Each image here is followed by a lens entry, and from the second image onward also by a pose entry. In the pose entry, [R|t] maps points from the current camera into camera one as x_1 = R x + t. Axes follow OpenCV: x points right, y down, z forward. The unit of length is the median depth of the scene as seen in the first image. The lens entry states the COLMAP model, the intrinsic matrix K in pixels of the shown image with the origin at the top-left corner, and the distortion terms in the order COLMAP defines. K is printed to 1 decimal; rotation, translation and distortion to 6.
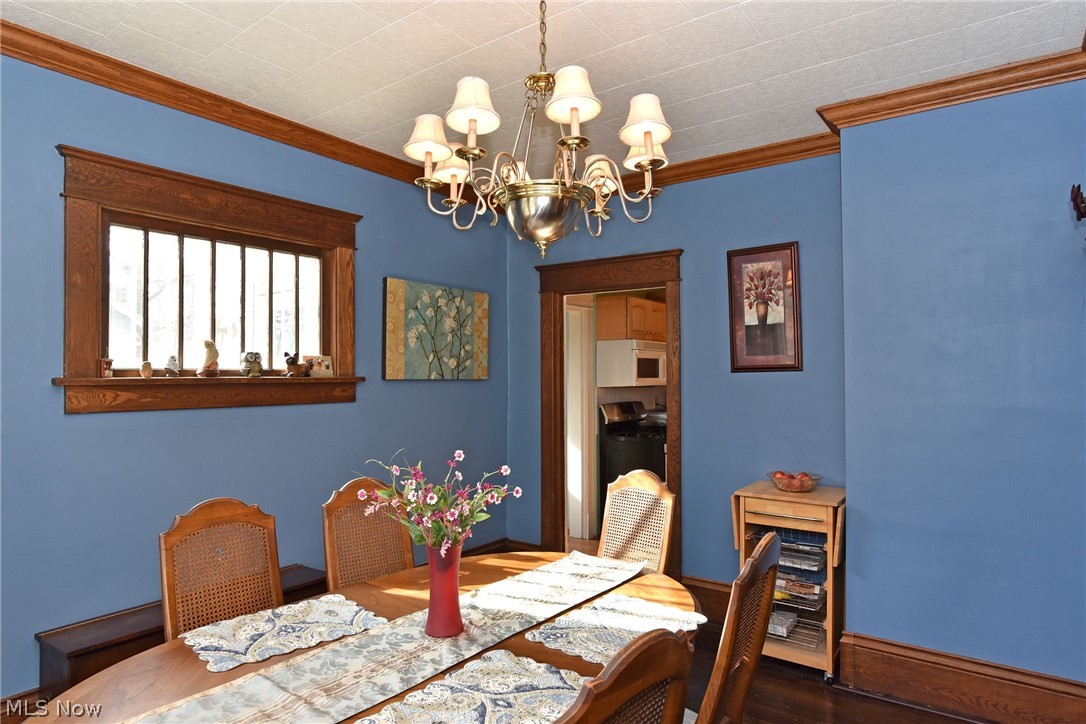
lens RADIAL K [[626.2, 0, 541.1], [0, 626.2, 365.1], [0, 0, 1]] dist [-0.039139, 0.015218]
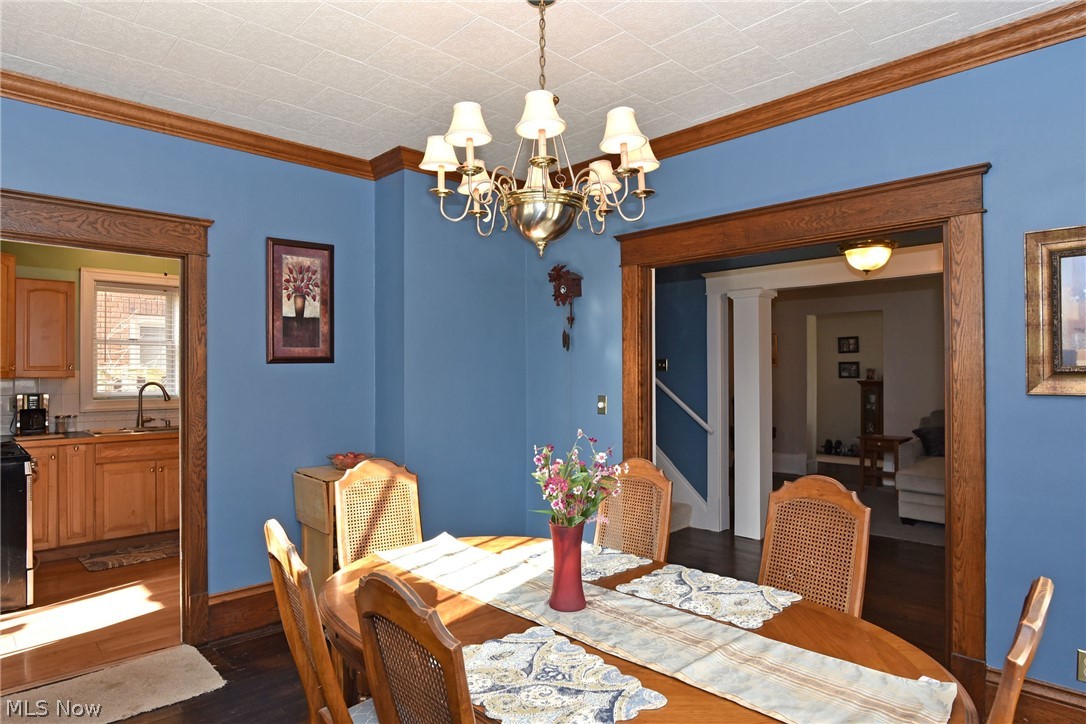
lens RADIAL K [[626.2, 0, 541.1], [0, 626.2, 365.1], [0, 0, 1]] dist [-0.039139, 0.015218]
pose [[0.166831, 0.010720, 0.985927, -0.598681], [-0.013661, 0.999870, -0.008560, 0.017674], [-0.985891, -0.012041, 0.166955, 0.439442]]
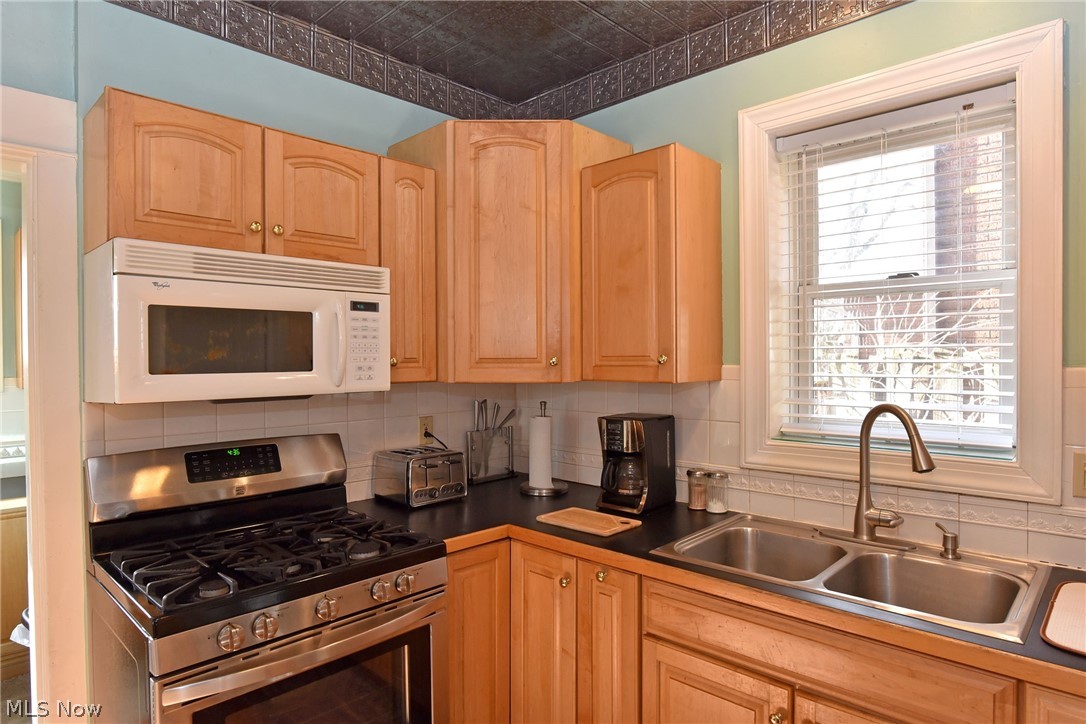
lens RADIAL K [[626.2, 0, 541.1], [0, 626.2, 365.1], [0, 0, 1]] dist [-0.039139, 0.015218]
pose [[0.991438, -0.003813, -0.130522, 0.582069], [0.007275, 0.999634, 0.026056, 0.015603], [0.130375, -0.026782, 0.991103, 1.157175]]
